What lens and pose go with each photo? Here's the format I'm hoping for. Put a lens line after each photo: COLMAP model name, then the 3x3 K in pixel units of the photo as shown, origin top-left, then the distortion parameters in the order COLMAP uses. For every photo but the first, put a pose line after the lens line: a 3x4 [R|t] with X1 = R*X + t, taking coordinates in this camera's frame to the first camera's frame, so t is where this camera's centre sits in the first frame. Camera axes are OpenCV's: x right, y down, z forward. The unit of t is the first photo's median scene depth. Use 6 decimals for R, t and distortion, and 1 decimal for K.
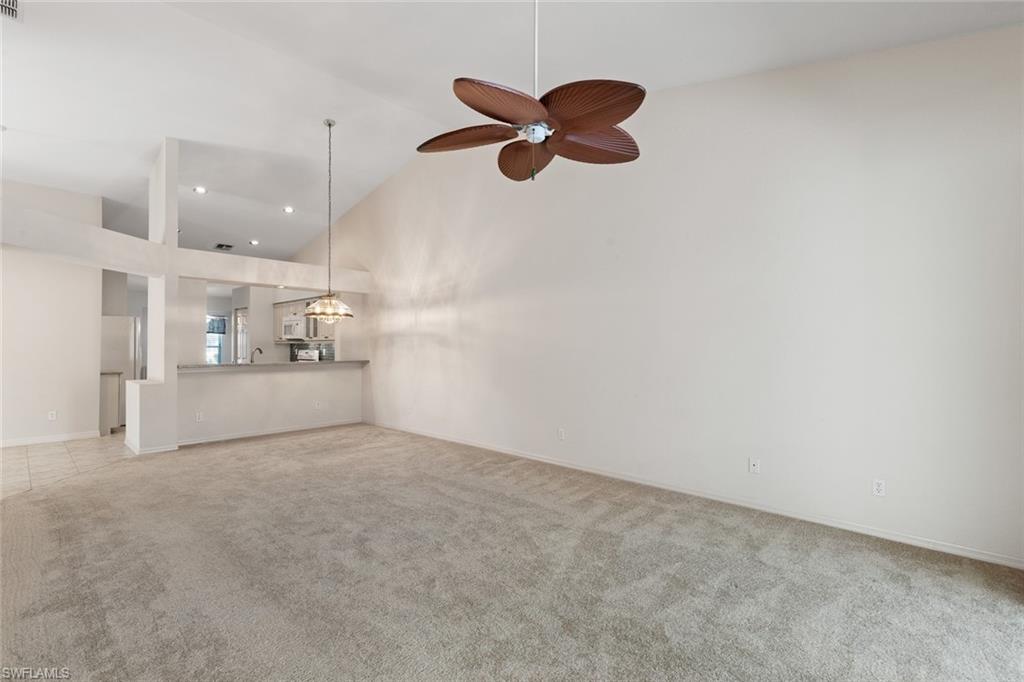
lens RADIAL K [[463.4, 0, 520.4], [0, 463.4, 343.8], [0, 0, 1]] dist [0.008492, -0.001816]
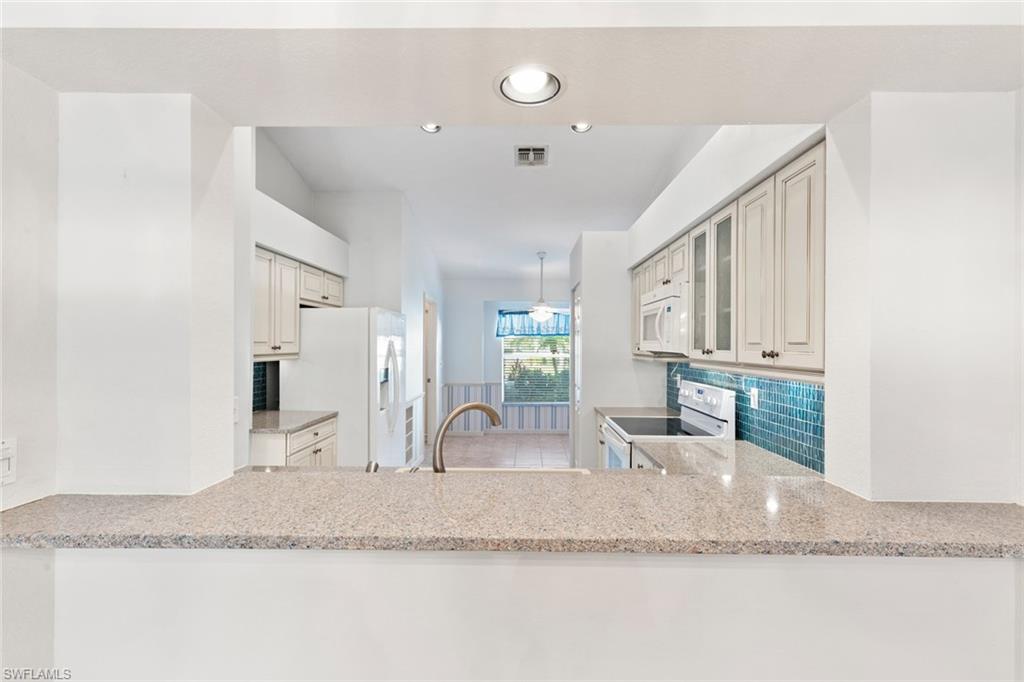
lens RADIAL K [[463.4, 0, 506.2], [0, 463.4, 342.2], [0, 0, 1]] dist [0.008492, -0.001816]
pose [[0.646559, 0.001042, -0.762863, -0.326905], [-0.002764, 0.999996, -0.000977, -0.019609], [0.762859, 0.002740, 0.646559, 0.751429]]
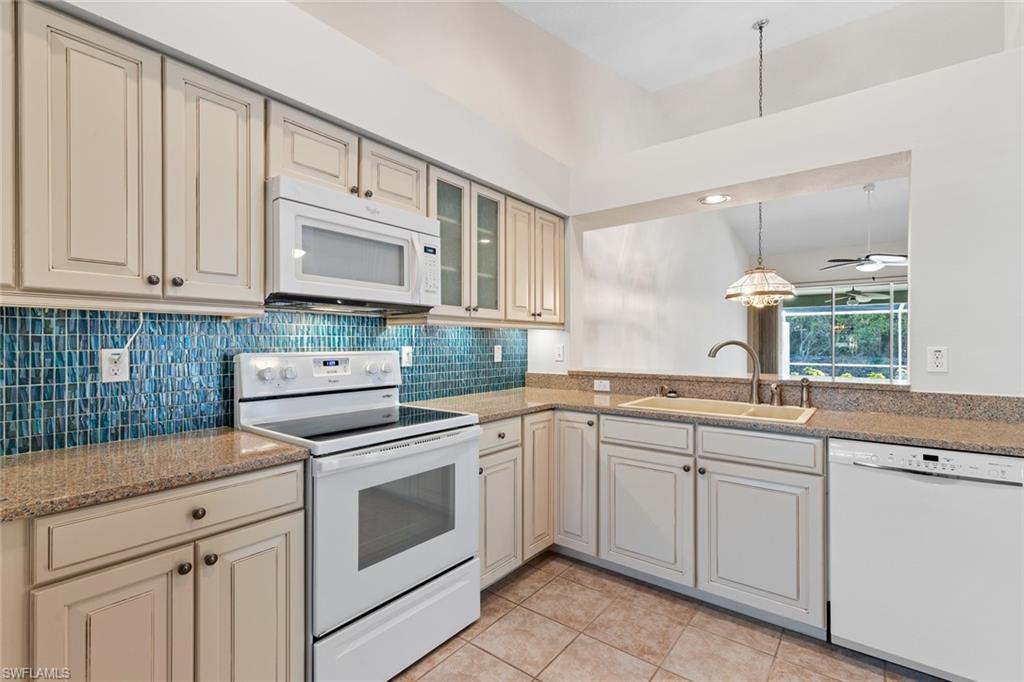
lens RADIAL K [[463.4, 0, 517.8], [0, 463.4, 342.1], [0, 0, 1]] dist [0.008492, -0.001816]
pose [[-0.094577, 0.003806, 0.995510, -0.799078], [-0.003482, 0.999985, -0.004154, 0.010439], [-0.995511, -0.003860, -0.094562, 1.051510]]
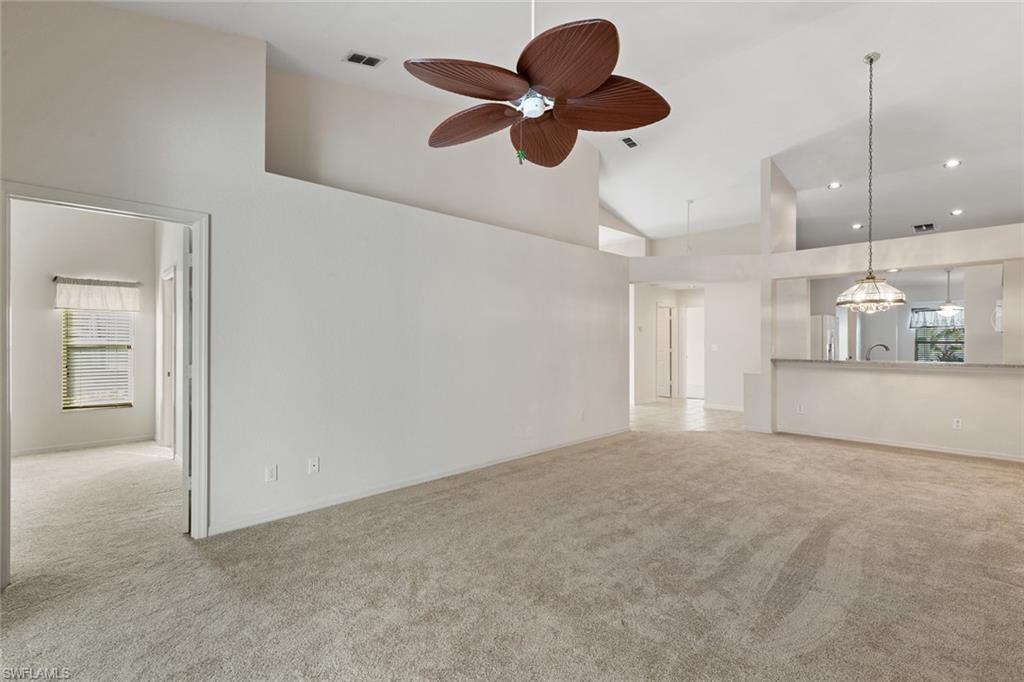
lens RADIAL K [[463.4, 0, 517.4], [0, 463.4, 338.9], [0, 0, 1]] dist [0.008492, -0.001816]
pose [[-0.053031, -0.004935, -0.998581, 0.297887], [0.002989, 0.999983, -0.005101, 0.001529], [0.998588, -0.003255, -0.053016, 0.321376]]
